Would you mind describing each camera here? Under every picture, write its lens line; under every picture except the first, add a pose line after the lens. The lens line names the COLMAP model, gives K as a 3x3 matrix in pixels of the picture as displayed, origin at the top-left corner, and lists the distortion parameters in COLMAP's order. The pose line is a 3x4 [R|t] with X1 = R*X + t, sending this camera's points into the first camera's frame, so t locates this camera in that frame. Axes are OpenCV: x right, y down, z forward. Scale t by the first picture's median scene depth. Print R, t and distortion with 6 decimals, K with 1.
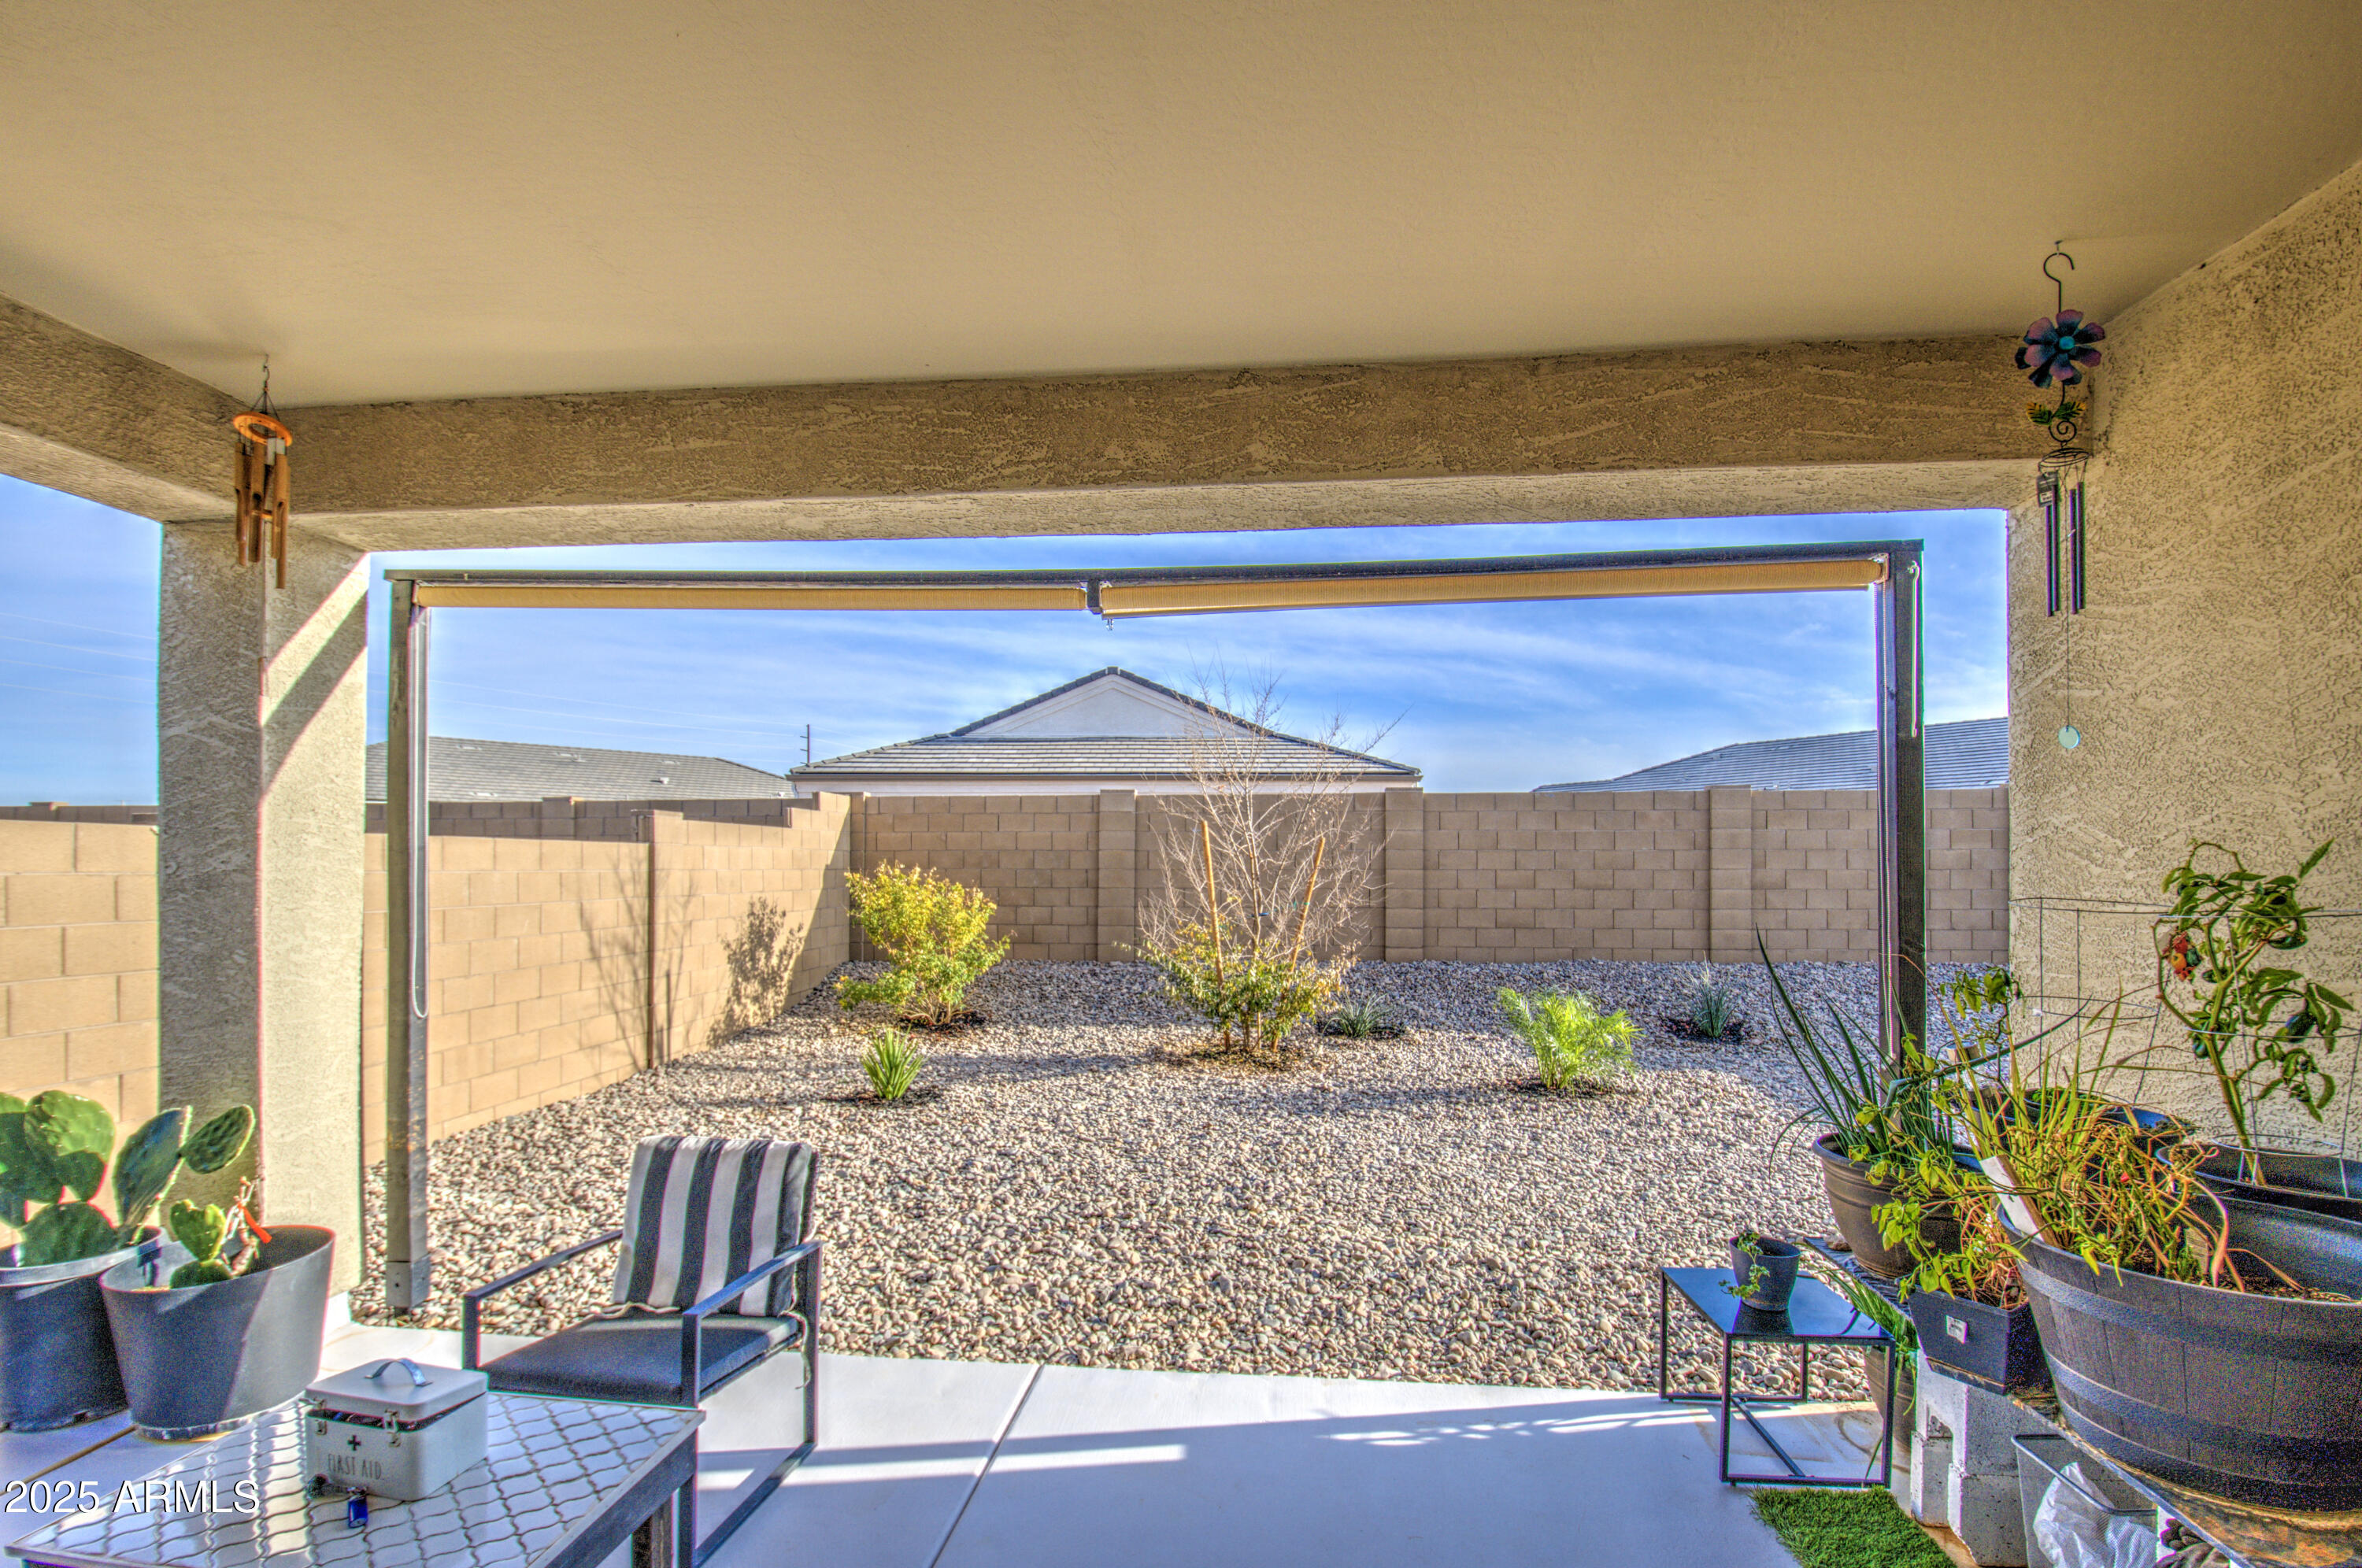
lens RADIAL K [[1051.1, 0, 1164.5], [0, 1051.1, 860.9], [0, 0, 1]] dist [0.002977, -0.012483]
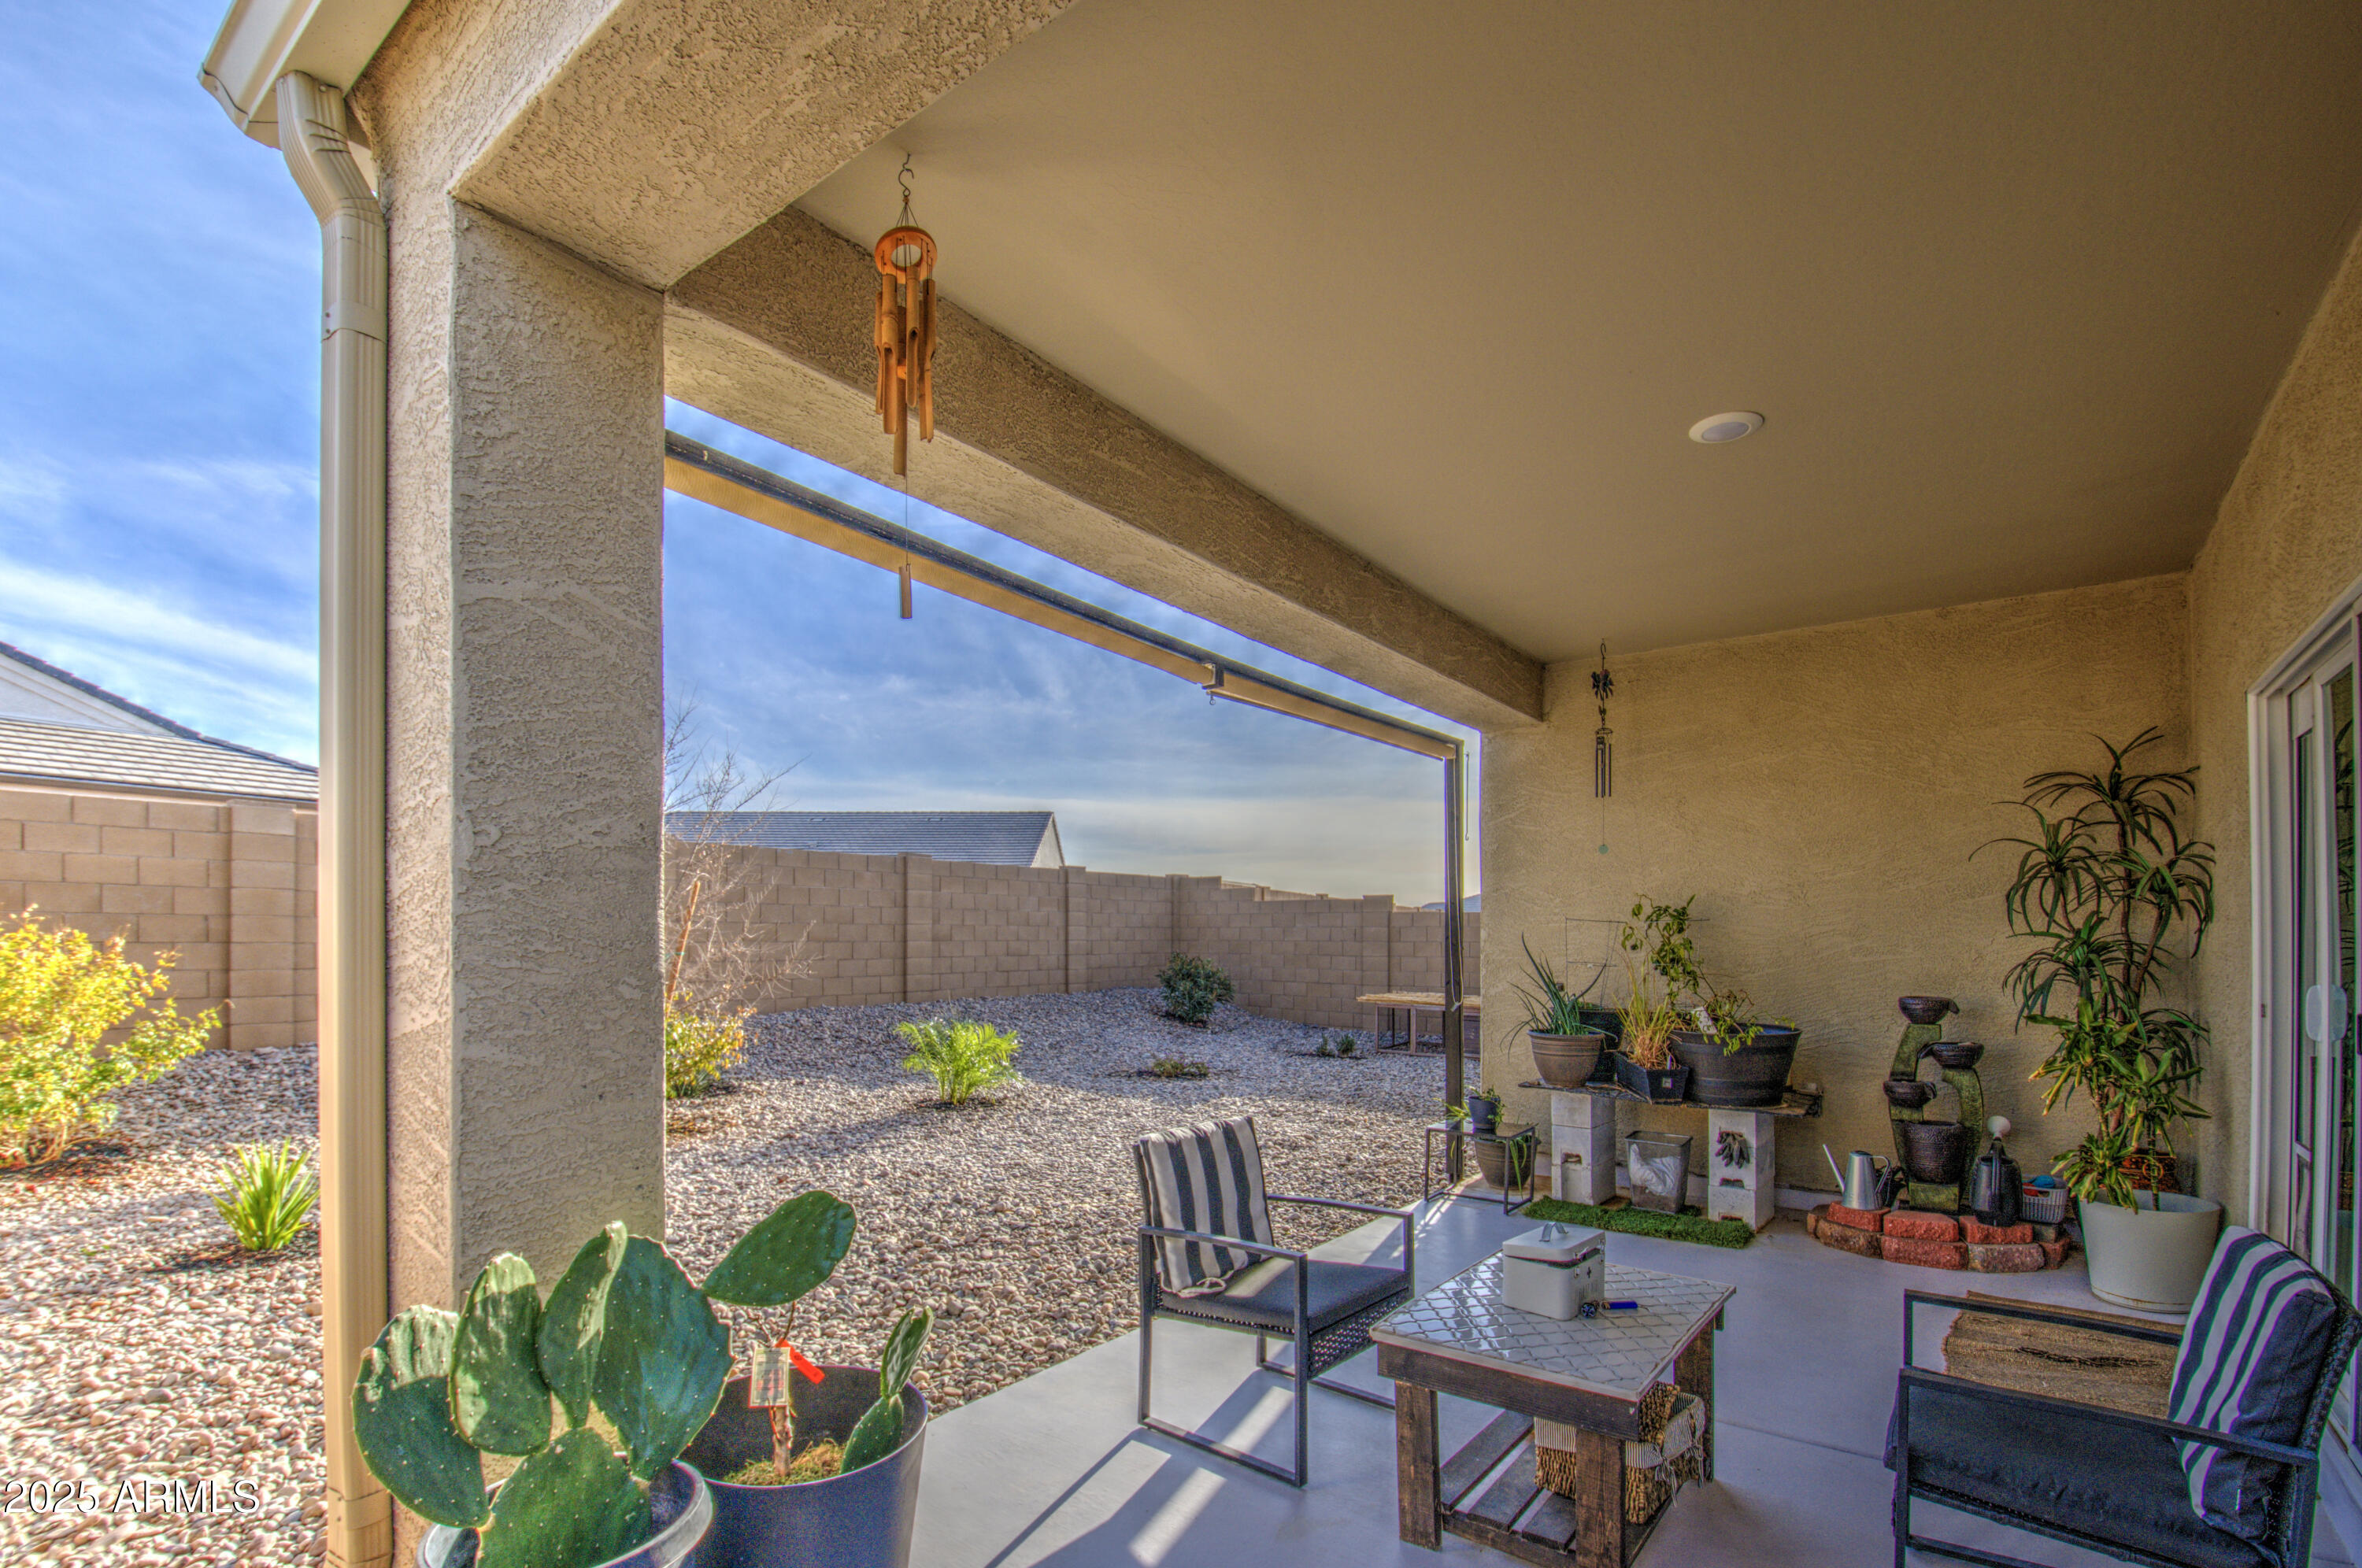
lens RADIAL K [[1063.1, 0, 1182.1], [0, 1063.1, 924.1], [0, 0, 1]] dist [-0.000540, -0.000291]
pose [[0.530475, 0.009970, 0.847642, -0.574012], [-0.006921, 0.999948, -0.007430, 0.025908], [-0.847673, -0.001925, 0.530516, 0.179430]]
